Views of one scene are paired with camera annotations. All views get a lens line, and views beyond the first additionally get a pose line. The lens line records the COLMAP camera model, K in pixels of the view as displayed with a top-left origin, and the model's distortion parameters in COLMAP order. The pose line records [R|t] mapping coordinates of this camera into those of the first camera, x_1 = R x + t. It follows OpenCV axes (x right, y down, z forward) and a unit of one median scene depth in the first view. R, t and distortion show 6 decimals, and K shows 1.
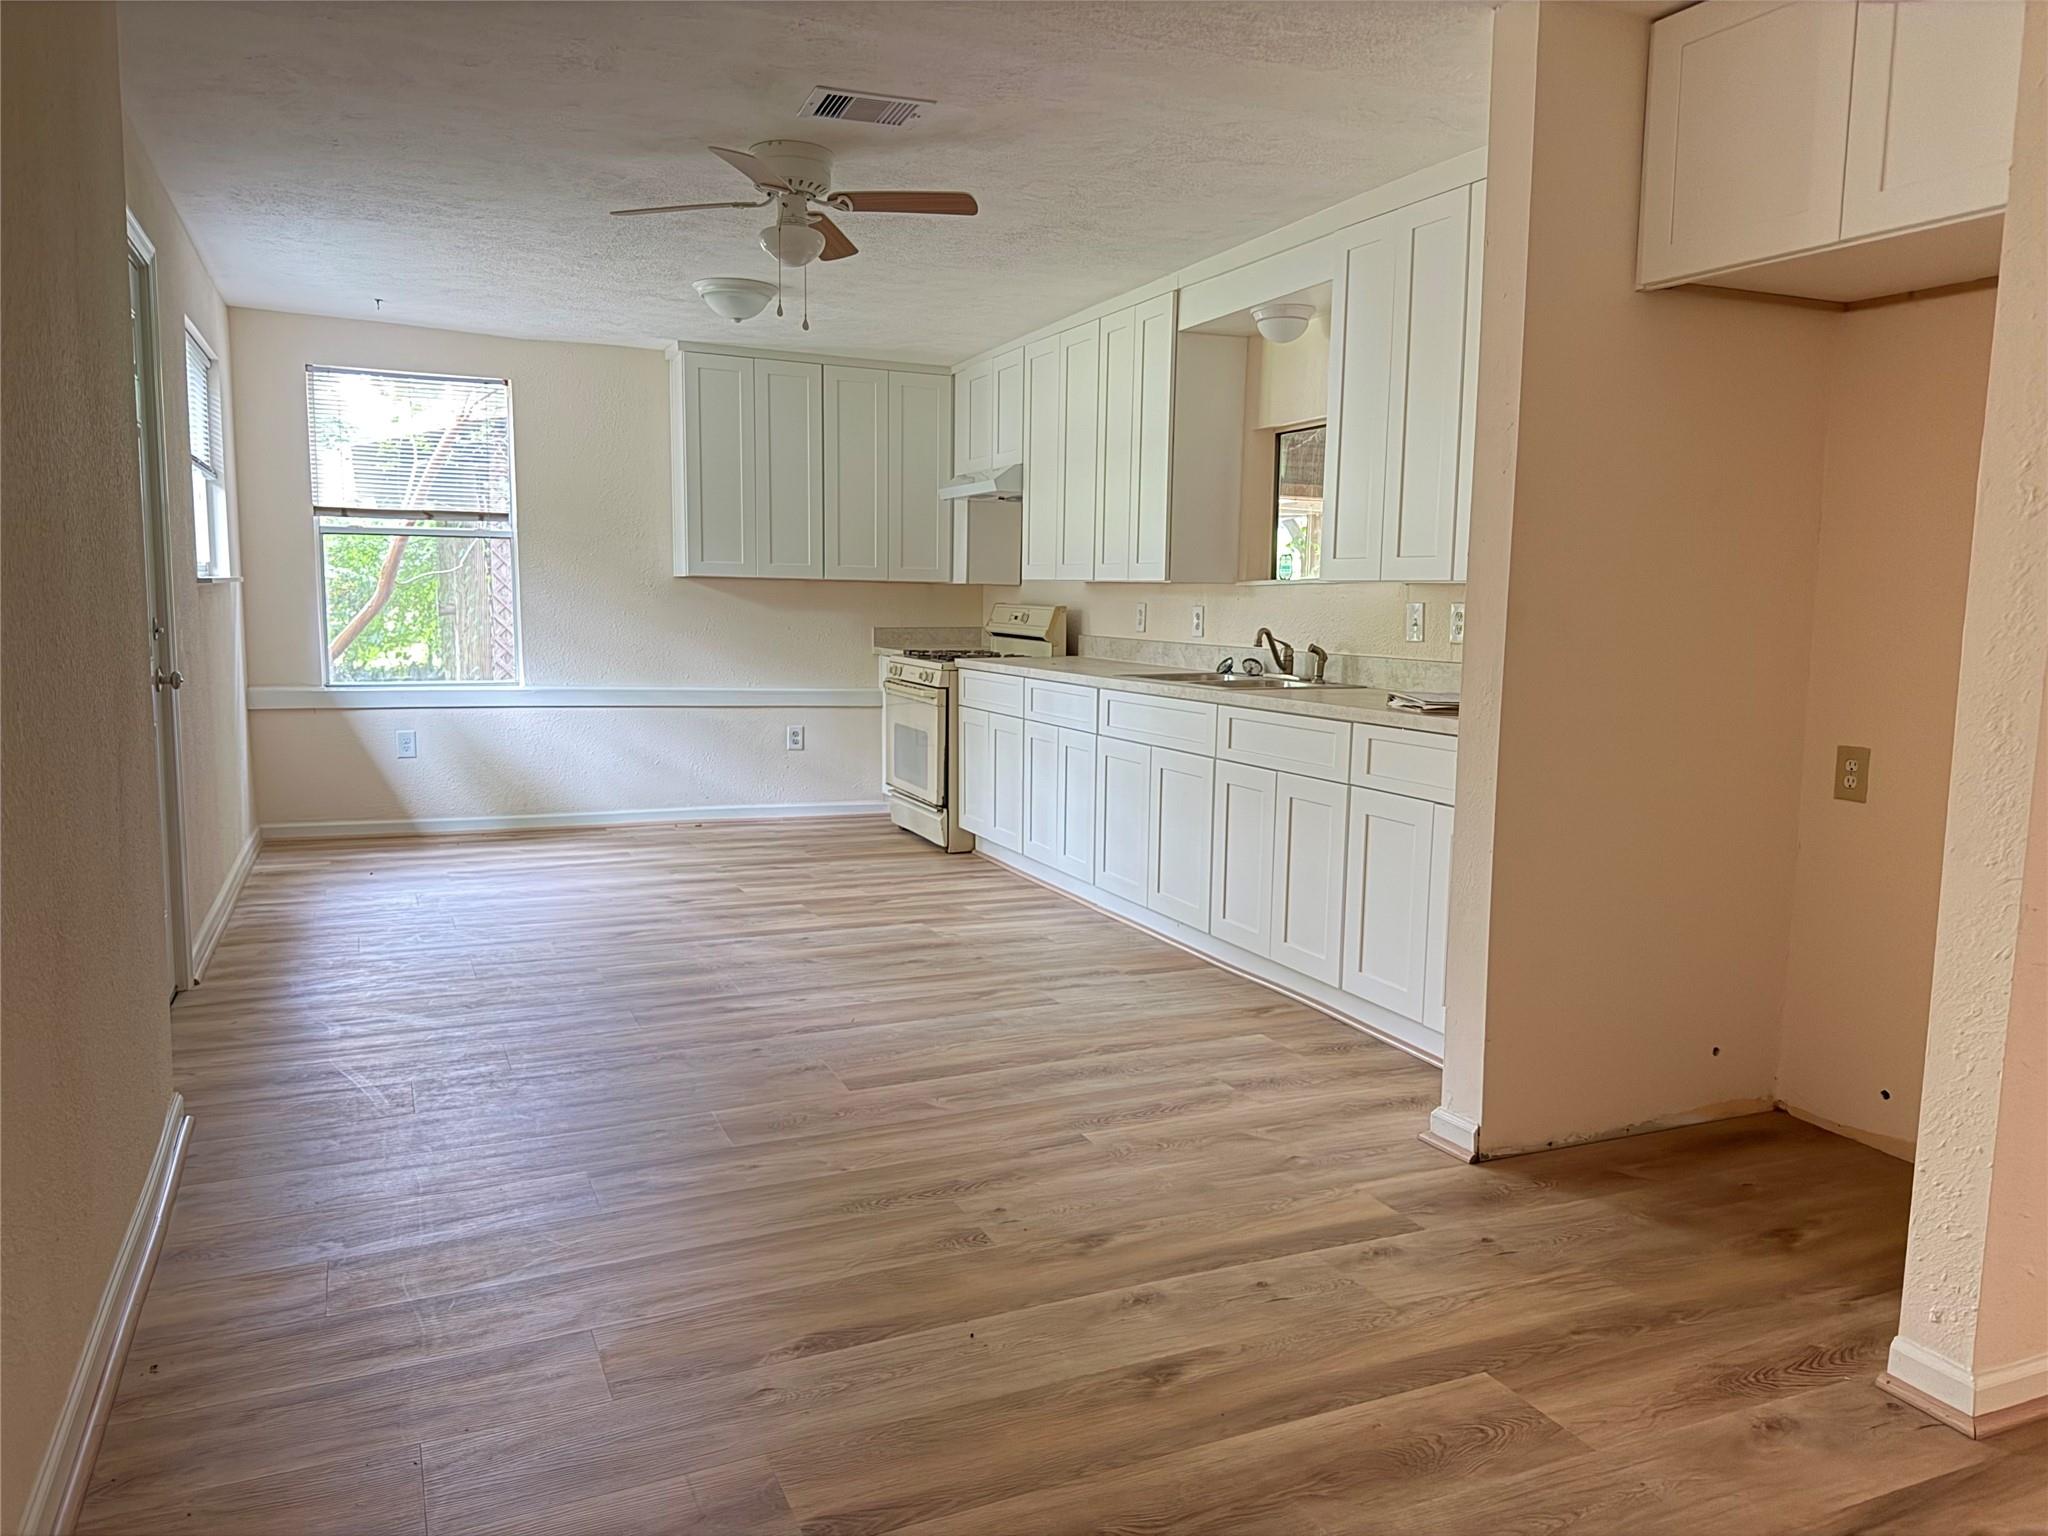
lens RADIAL K [[1441.3, 0, 1022.3], [0, 1441.3, 759.5], [0, 0, 1]] dist [0.071870, -0.093410]
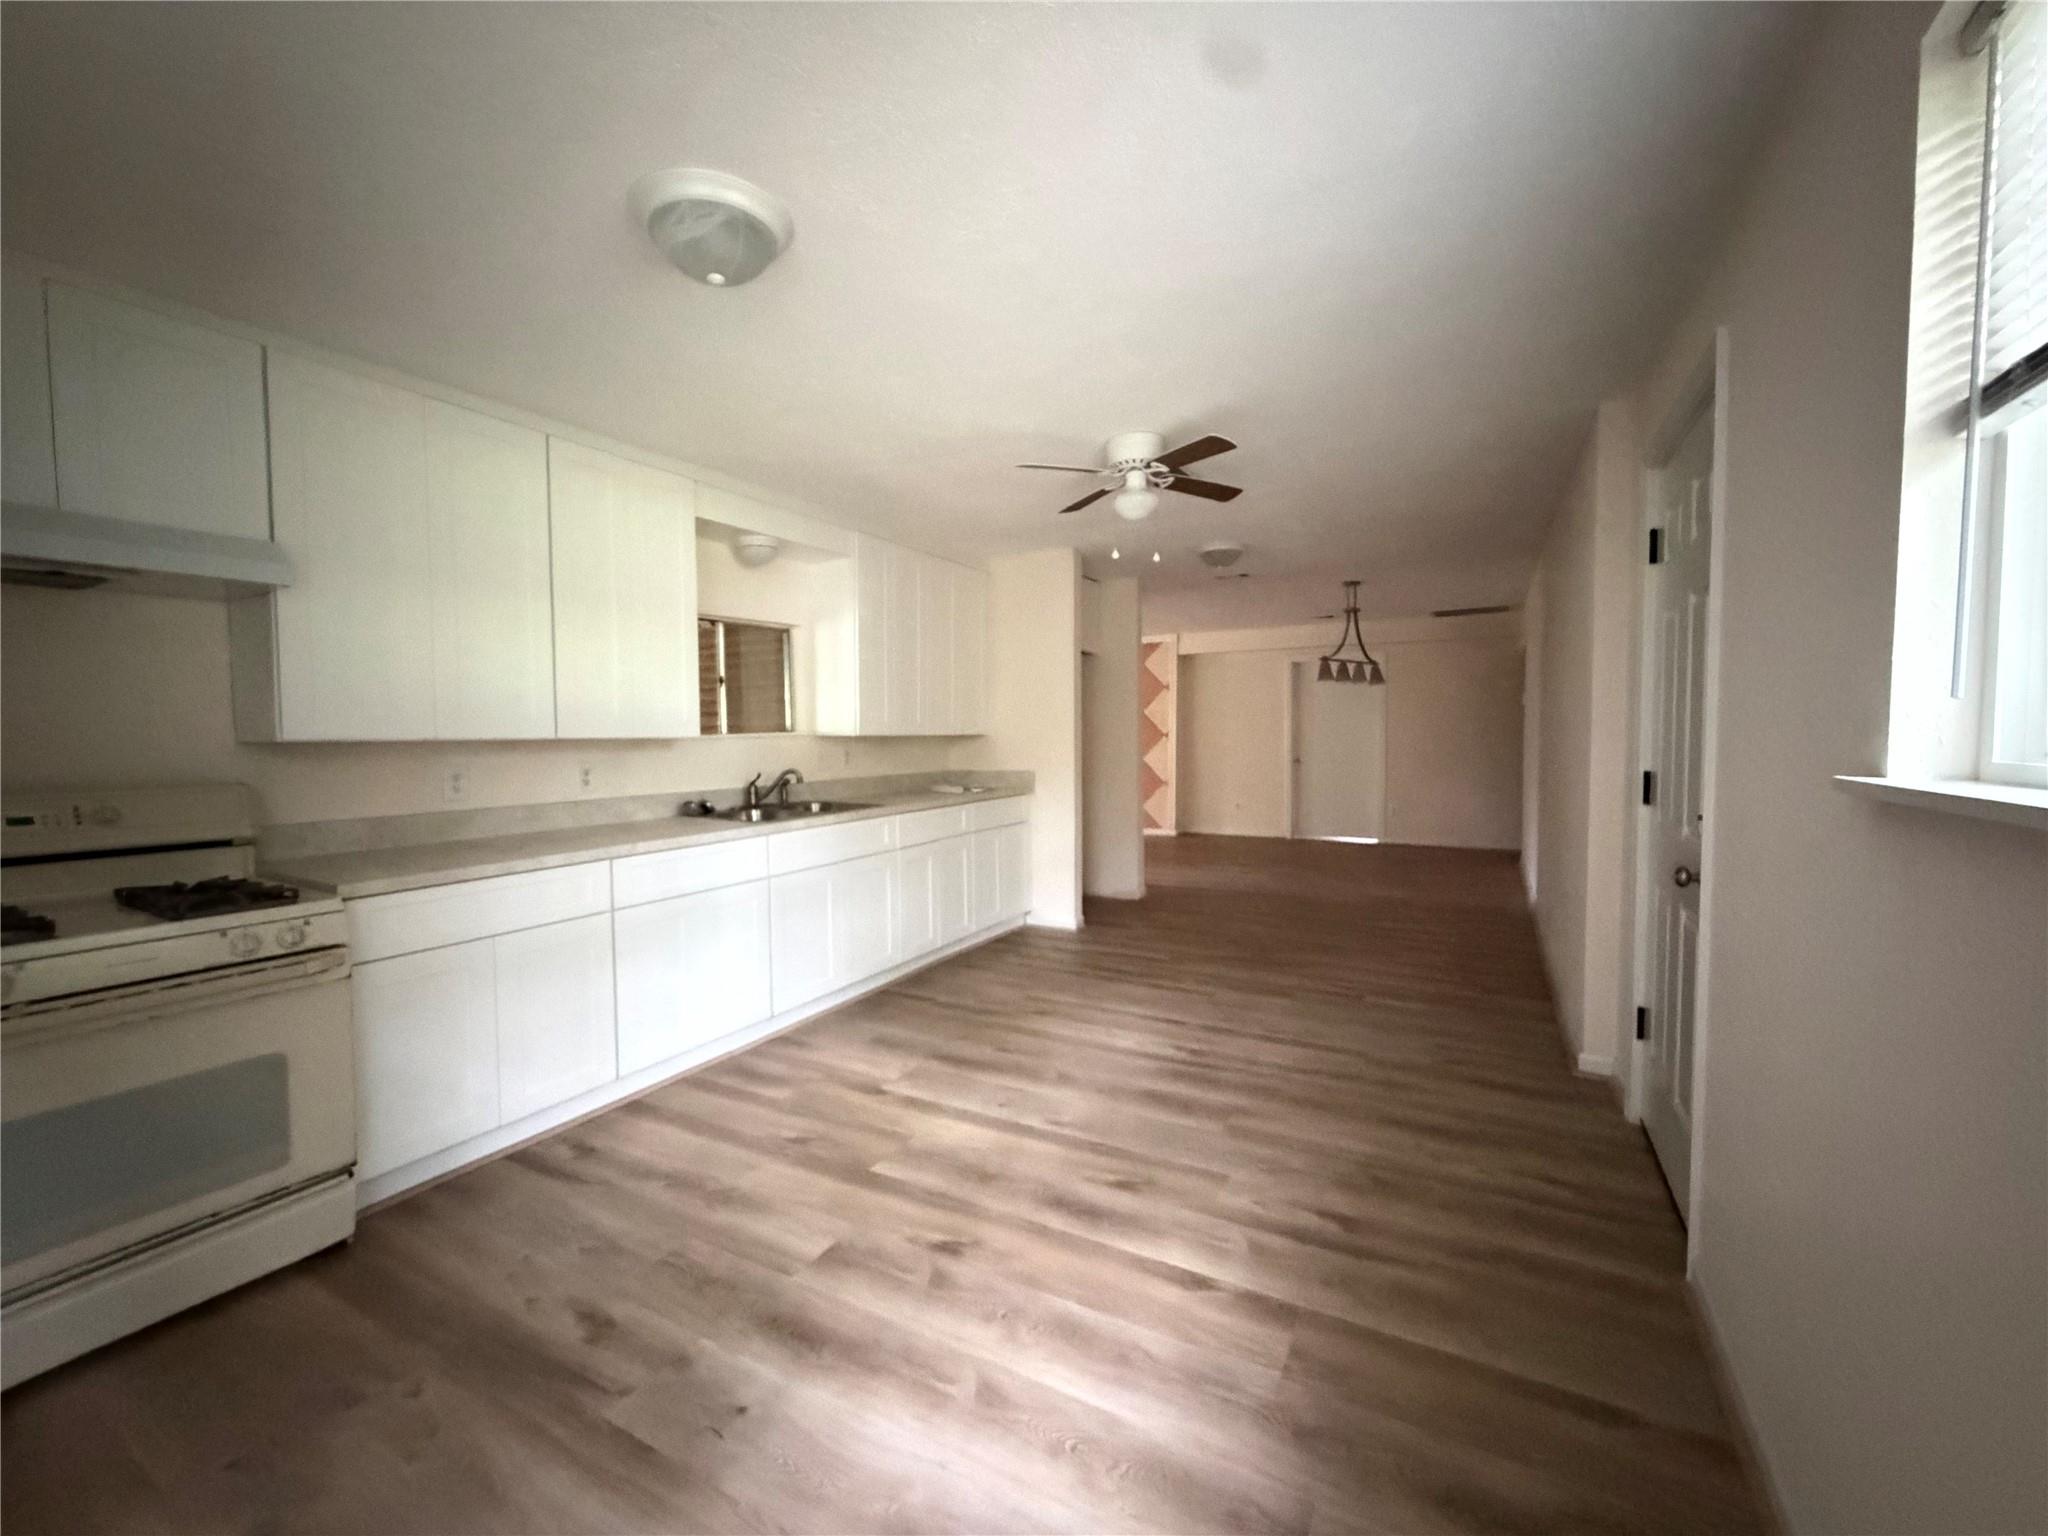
lens RADIAL K [[820.9, 0, 1024.0], [0, 820.9, 768.0], [0, 0, 1]] dist [-0.001492, -0.000115]
pose [[-0.604445, -0.044427, 0.795407, -0.917756], [0.092389, 0.987798, 0.125380, -0.264089], [-0.791272, 0.149272, -0.592964, 1.992215]]
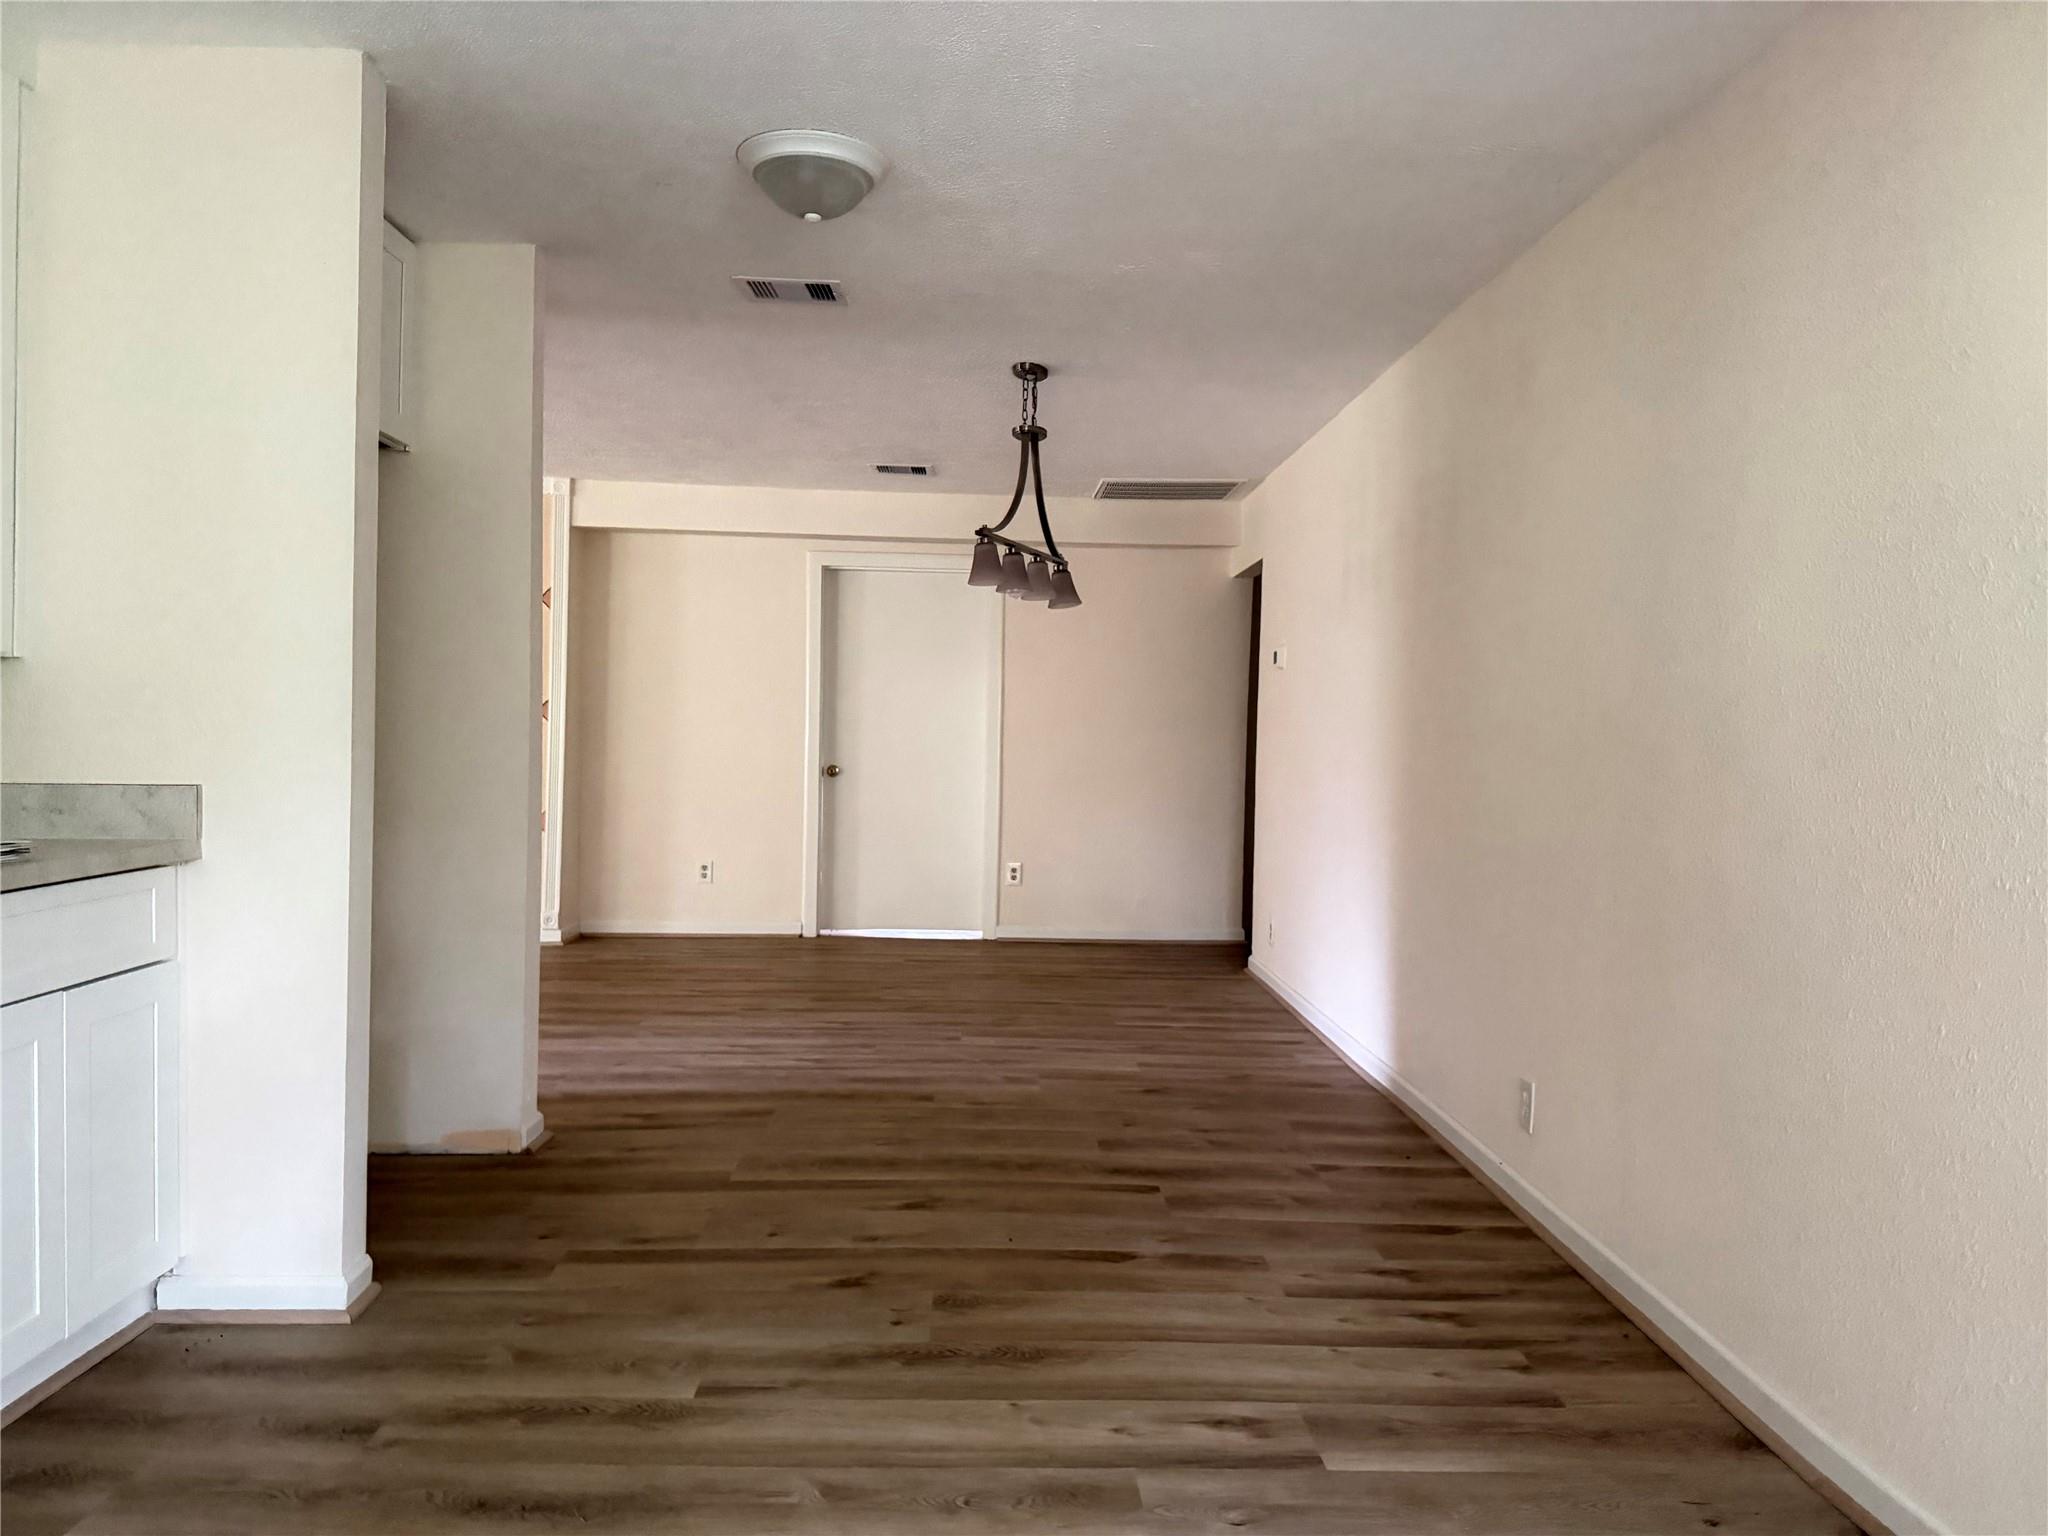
lens RADIAL K [[1441.3, 0, 1022.3], [0, 1441.3, 759.5], [0, 0, 1]] dist [0.071870, -0.093410]
pose [[-0.926354, -0.041150, 0.374400, -0.394452], [0.008341, 0.991529, 0.129616, -0.171735], [-0.376562, 0.123193, -0.918164, 1.607627]]
